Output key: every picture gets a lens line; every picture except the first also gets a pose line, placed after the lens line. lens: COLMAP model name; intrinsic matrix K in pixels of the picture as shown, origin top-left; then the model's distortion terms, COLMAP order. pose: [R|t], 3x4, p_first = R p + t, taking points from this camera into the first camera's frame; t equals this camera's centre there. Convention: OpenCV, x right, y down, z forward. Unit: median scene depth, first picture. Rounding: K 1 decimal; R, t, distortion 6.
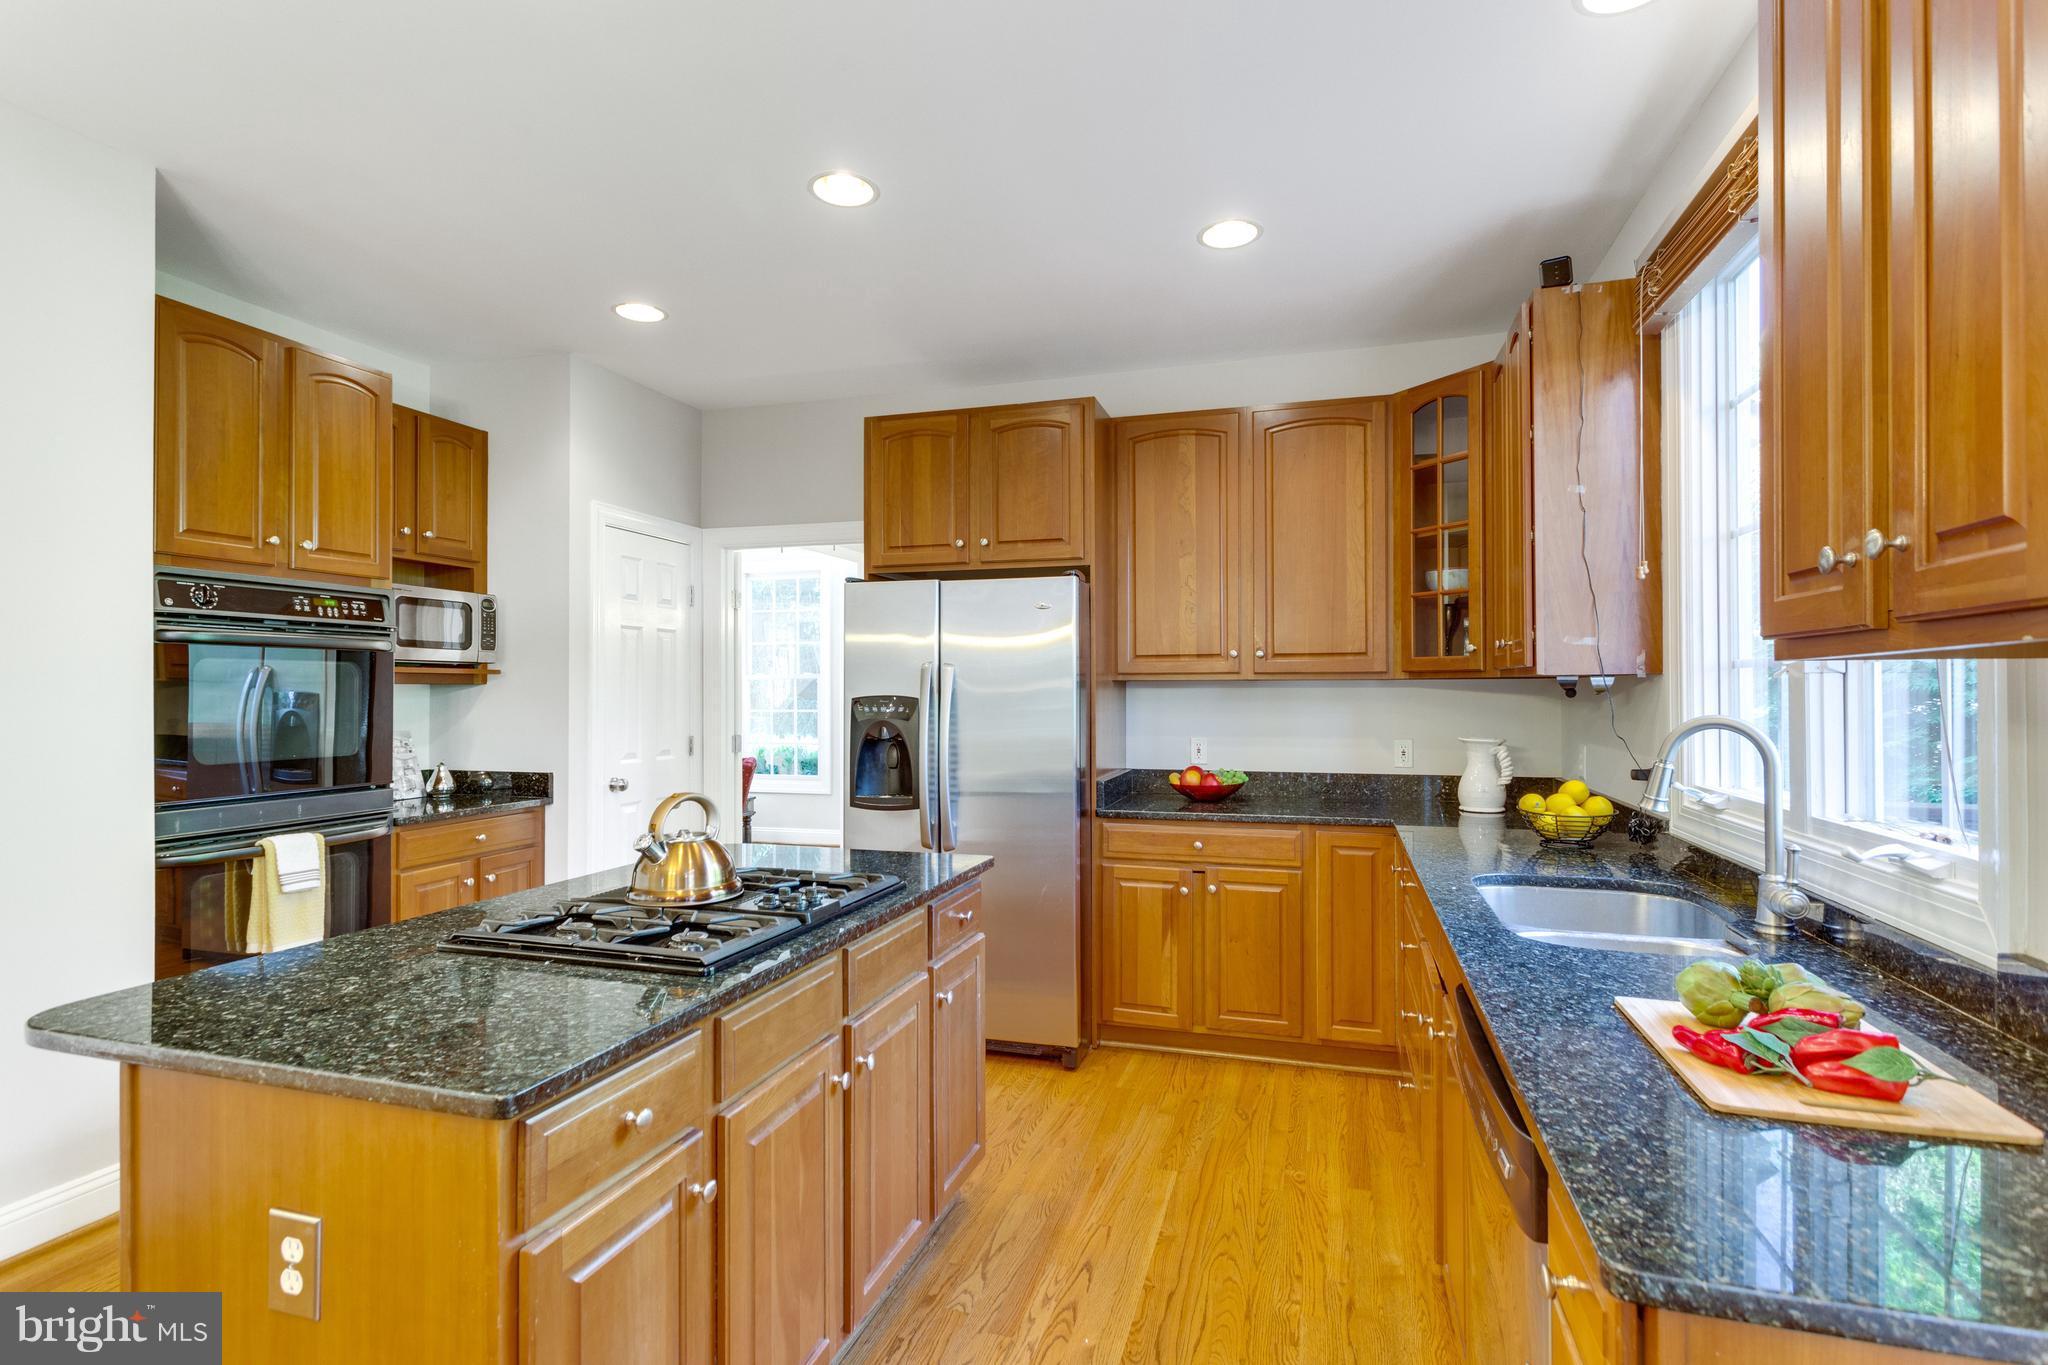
lens RADIAL K [[994.1, 0, 1029.0], [0, 994.1, 684.5], [0, 0, 1]] dist [0.019006, -0.001587]
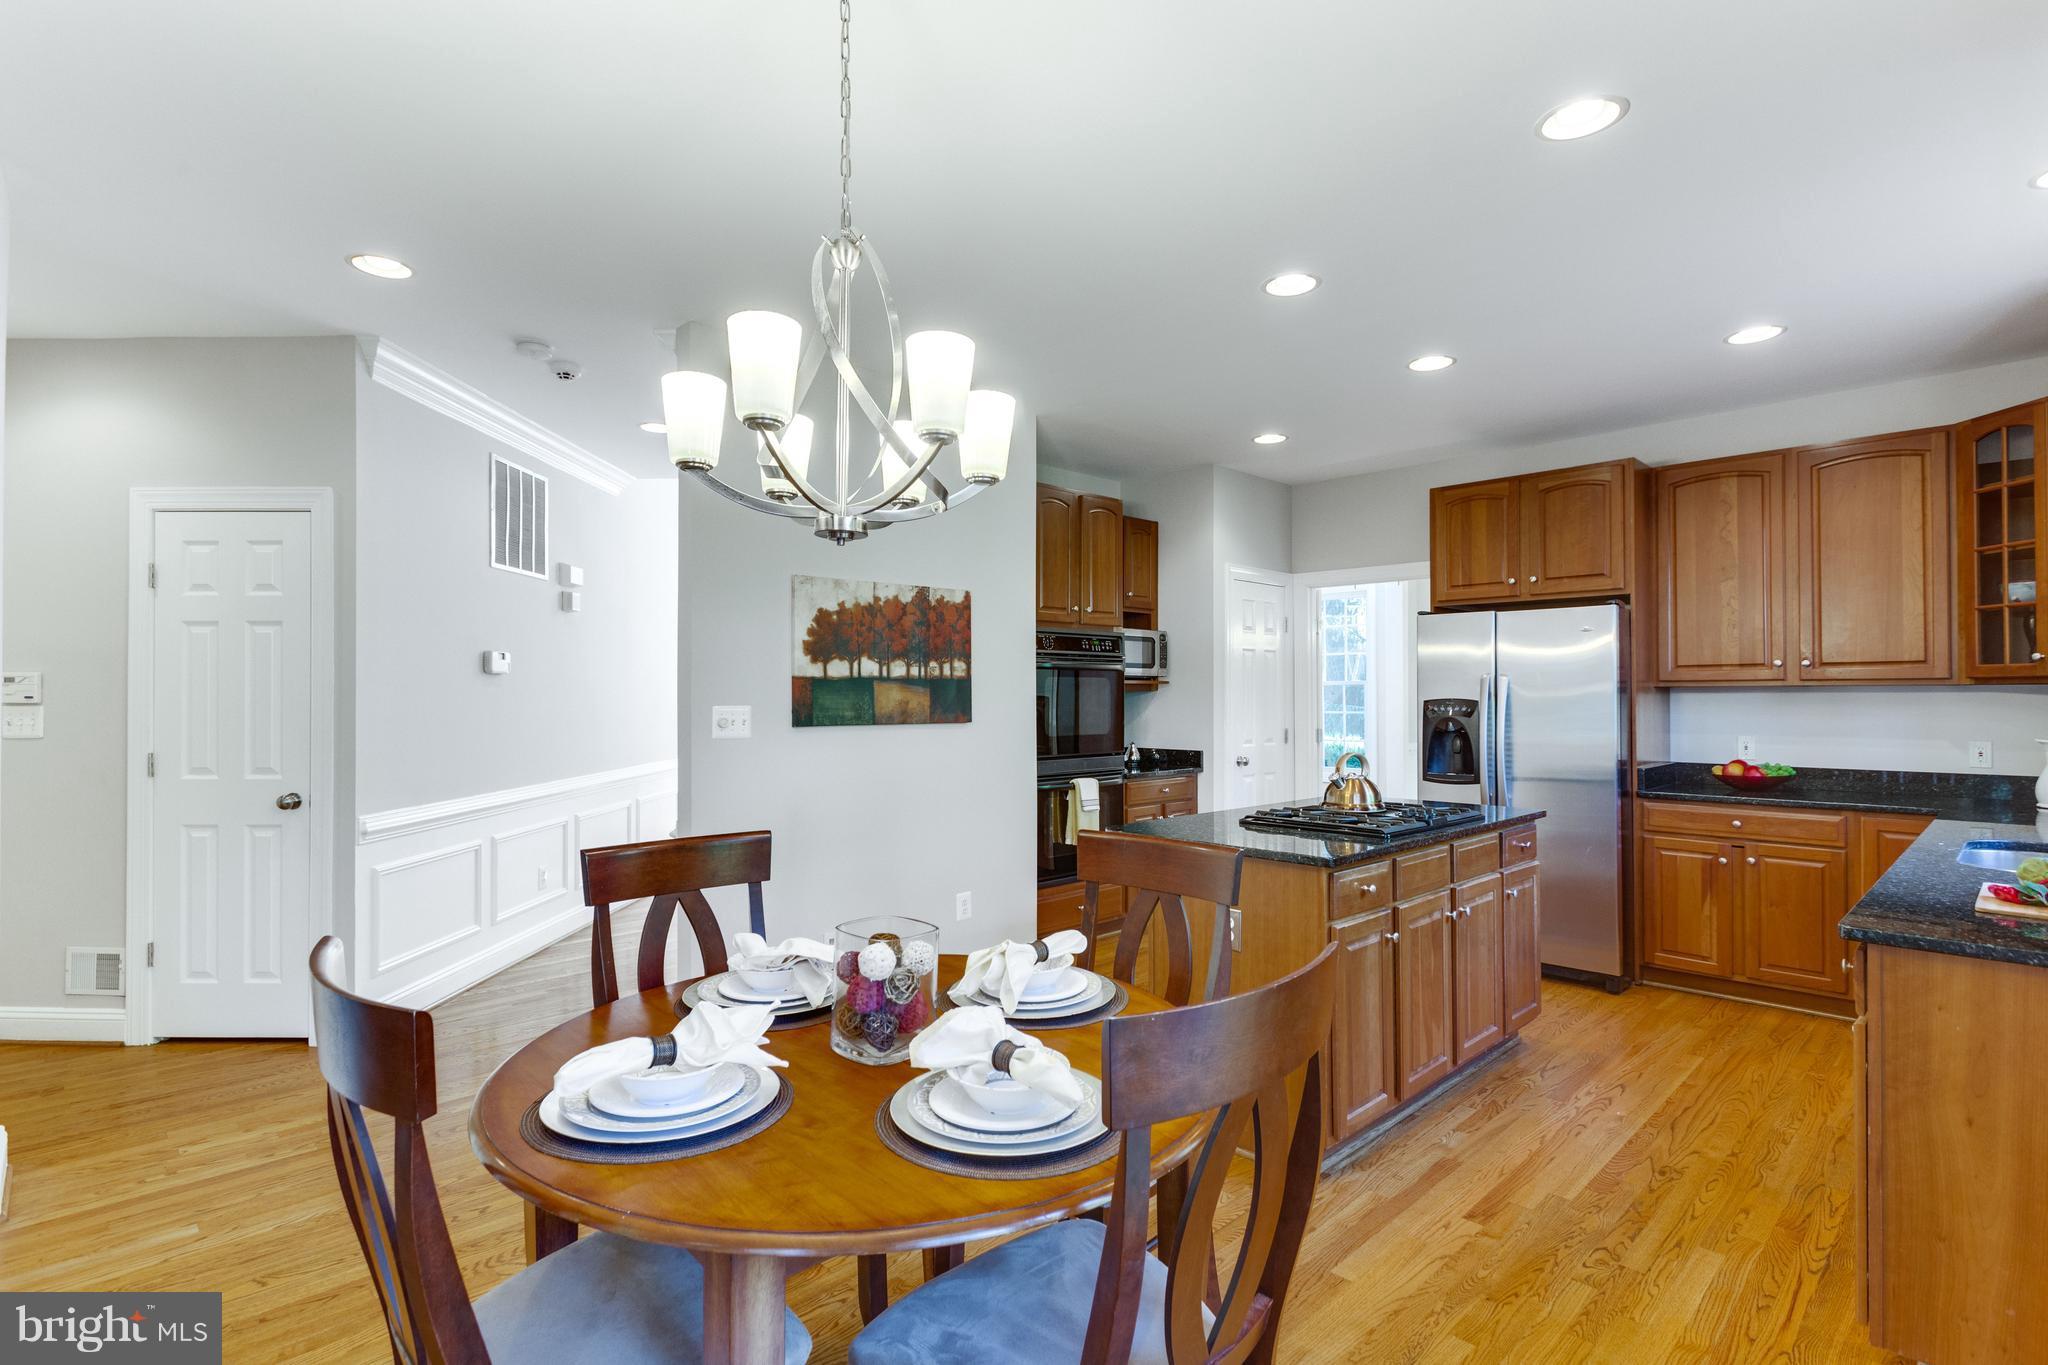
lens RADIAL K [[994.1, 0, 1031.6], [0, 994.1, 684.8], [0, 0, 1]] dist [0.019006, -0.001587]
pose [[0.877661, -0.004815, -0.479257, 0.004186], [0.002869, 0.999984, -0.004793, -0.002832], [0.479273, 0.002832, 0.877661, -0.454489]]
